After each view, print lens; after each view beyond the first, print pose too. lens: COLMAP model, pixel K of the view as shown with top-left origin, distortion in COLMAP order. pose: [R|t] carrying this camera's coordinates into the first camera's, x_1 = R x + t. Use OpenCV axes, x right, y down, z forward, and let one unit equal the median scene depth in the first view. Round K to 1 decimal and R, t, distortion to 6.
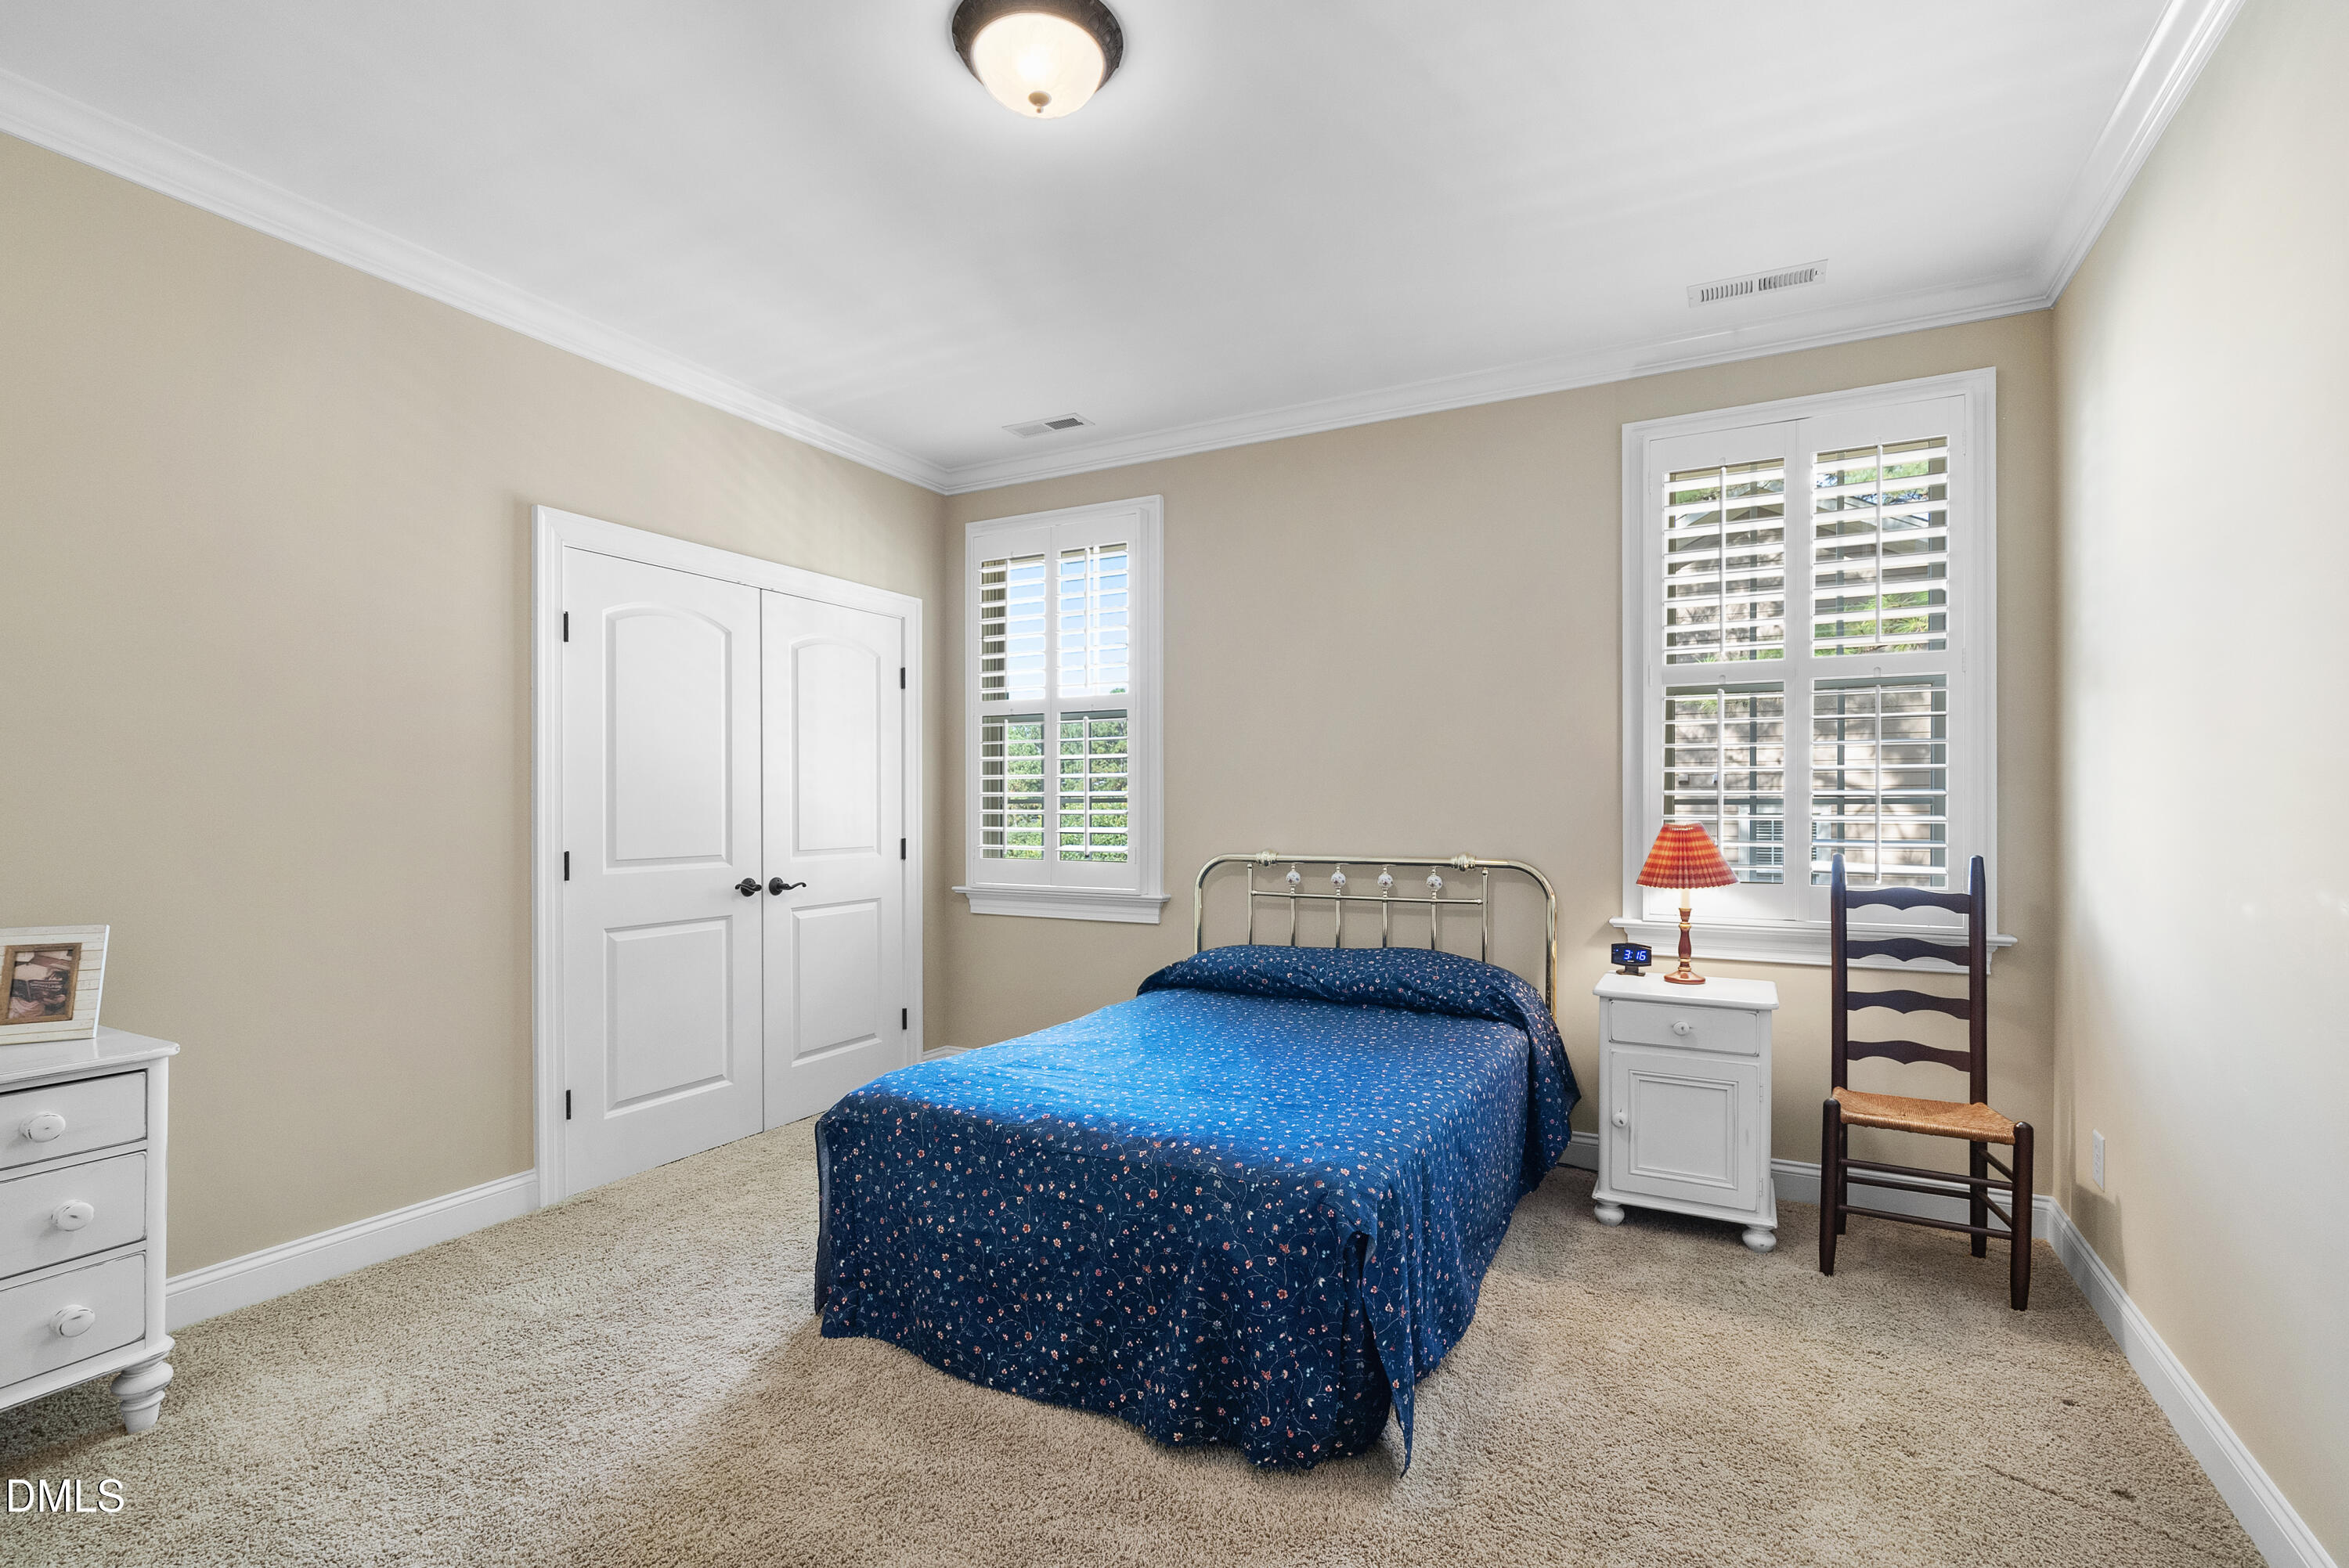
lens RADIAL K [[1074.6, 0, 1174.6], [0, 1074.6, 797.1], [0, 0, 1]] dist [-0.008596, 0.000206]
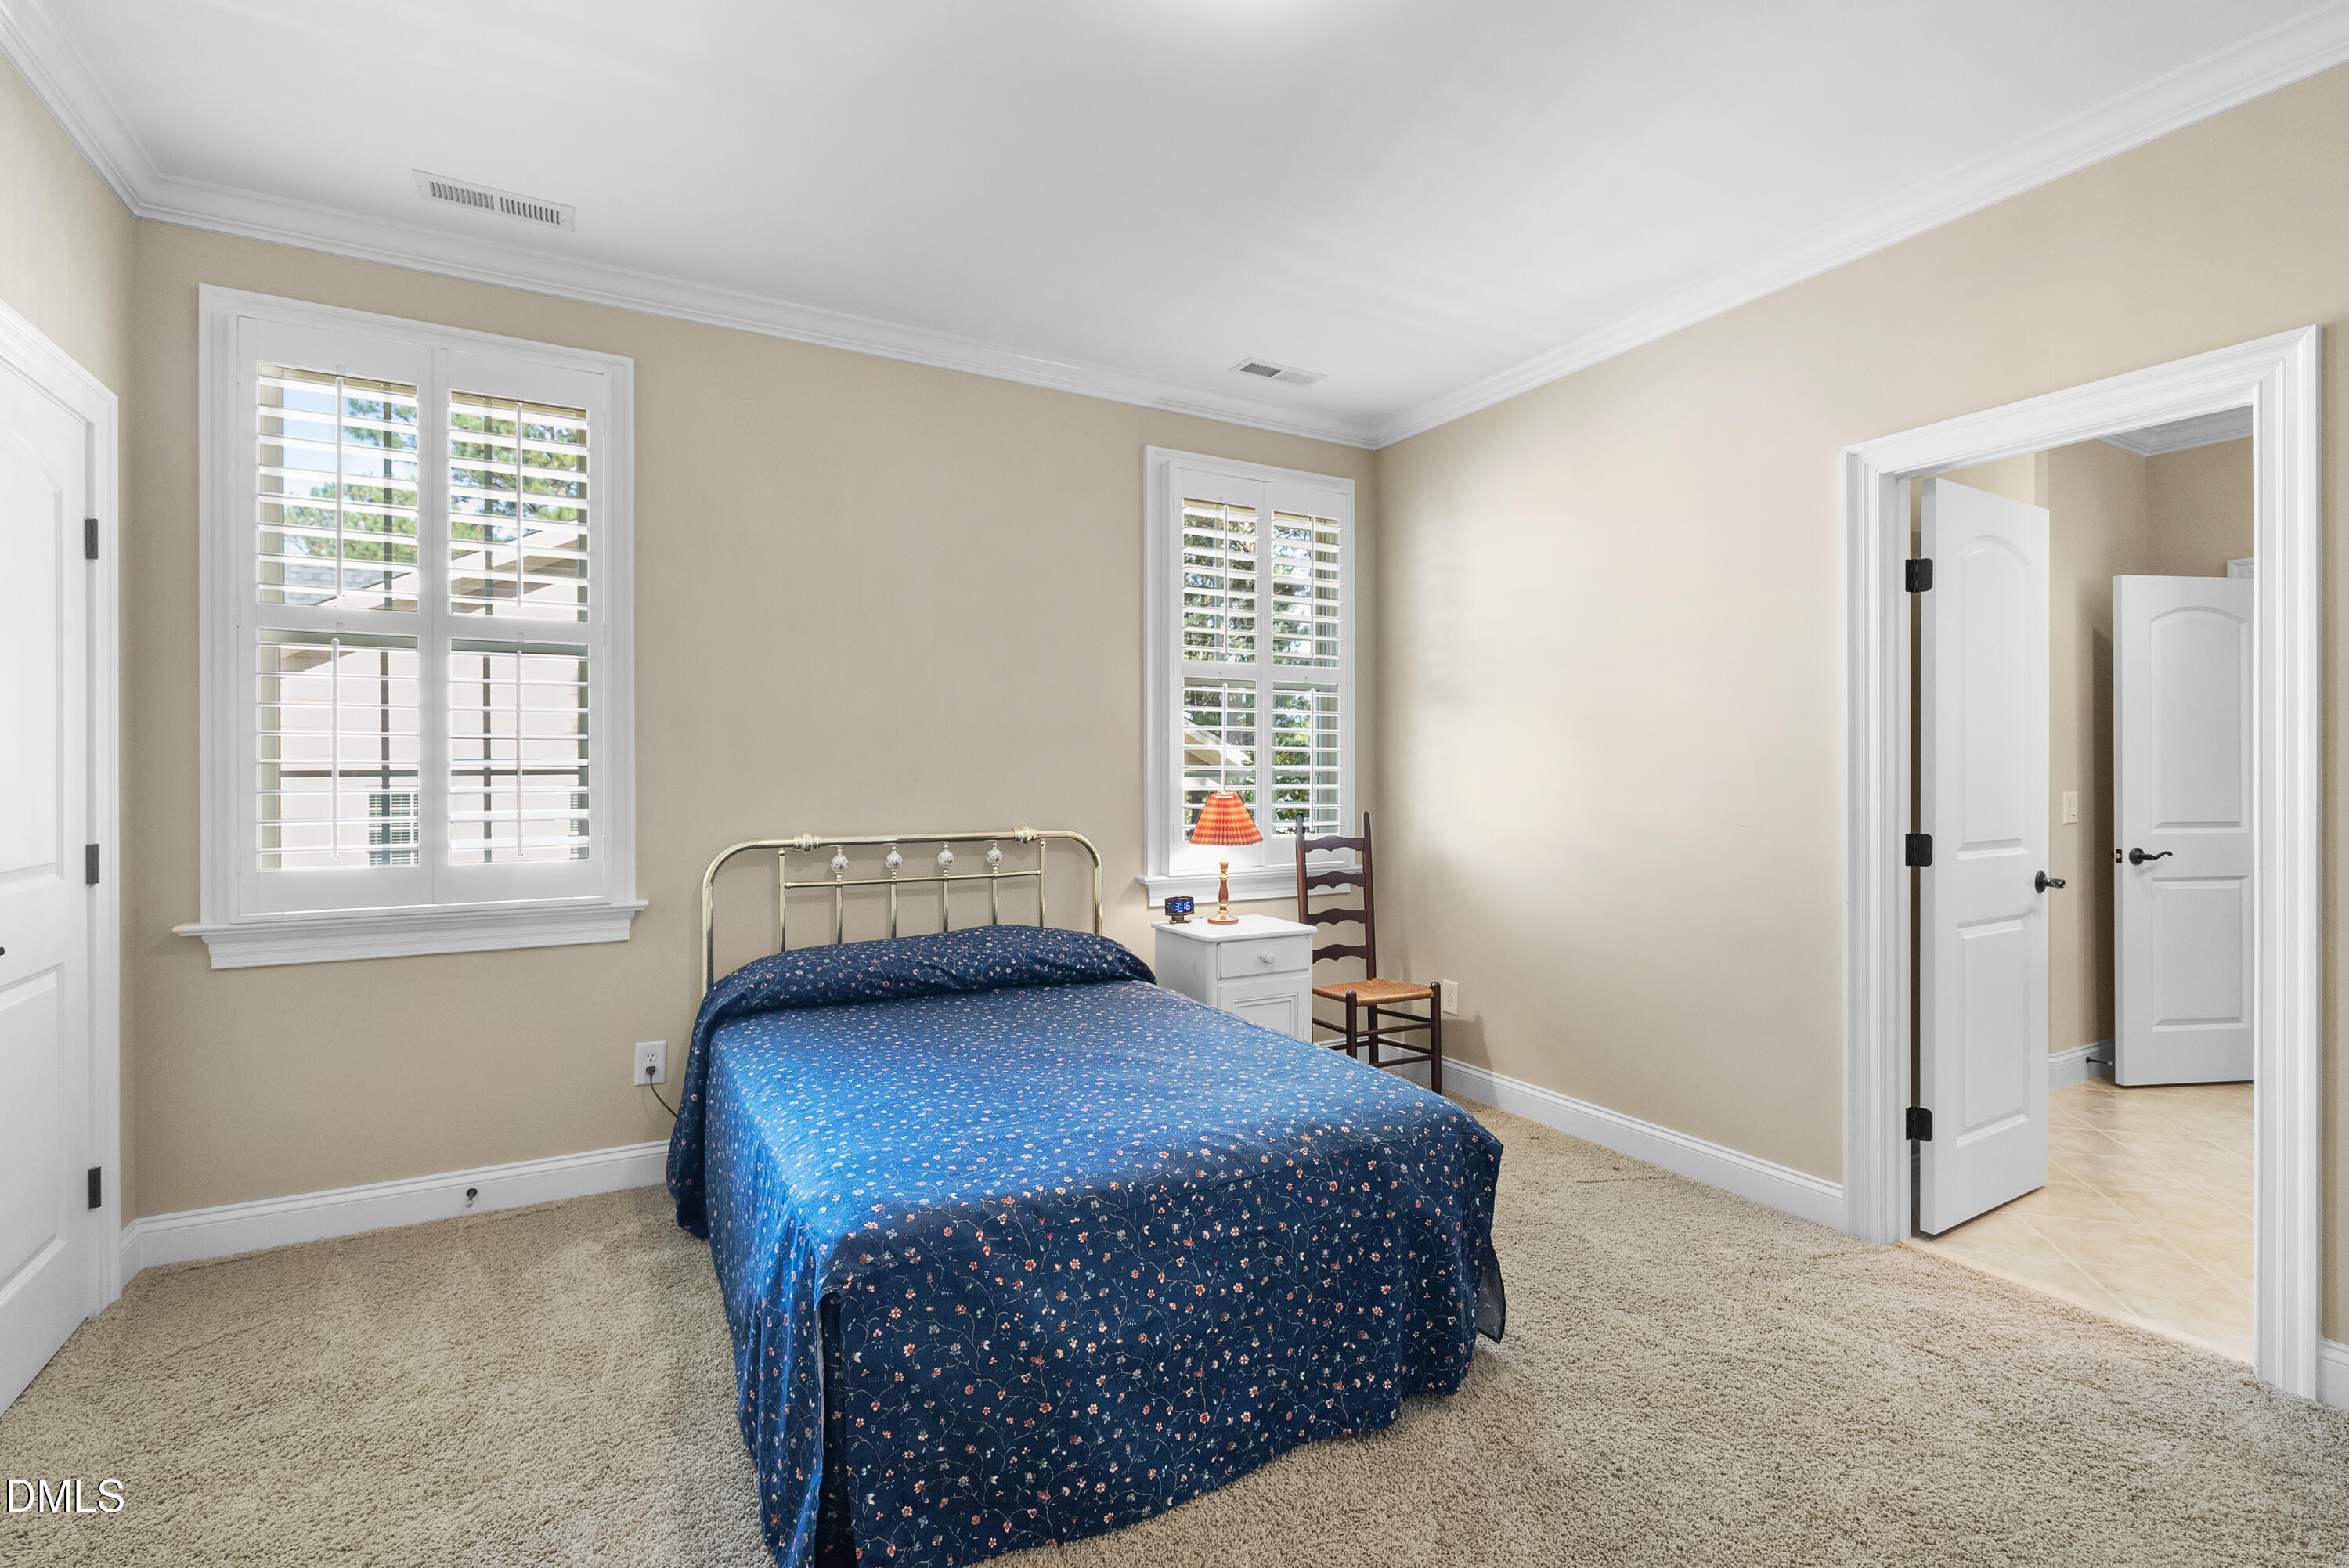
lens RADIAL K [[1069.2, 0, 1173.5], [0, 1069.2, 772.8], [0, 0, 1]] dist [-0.003375, -0.000083]
pose [[0.538951, 0.001752, 0.842335, -0.624090], [-0.004029, 0.999992, 0.000498, 0.001750], [-0.842327, -0.003662, 0.538954, 0.424170]]
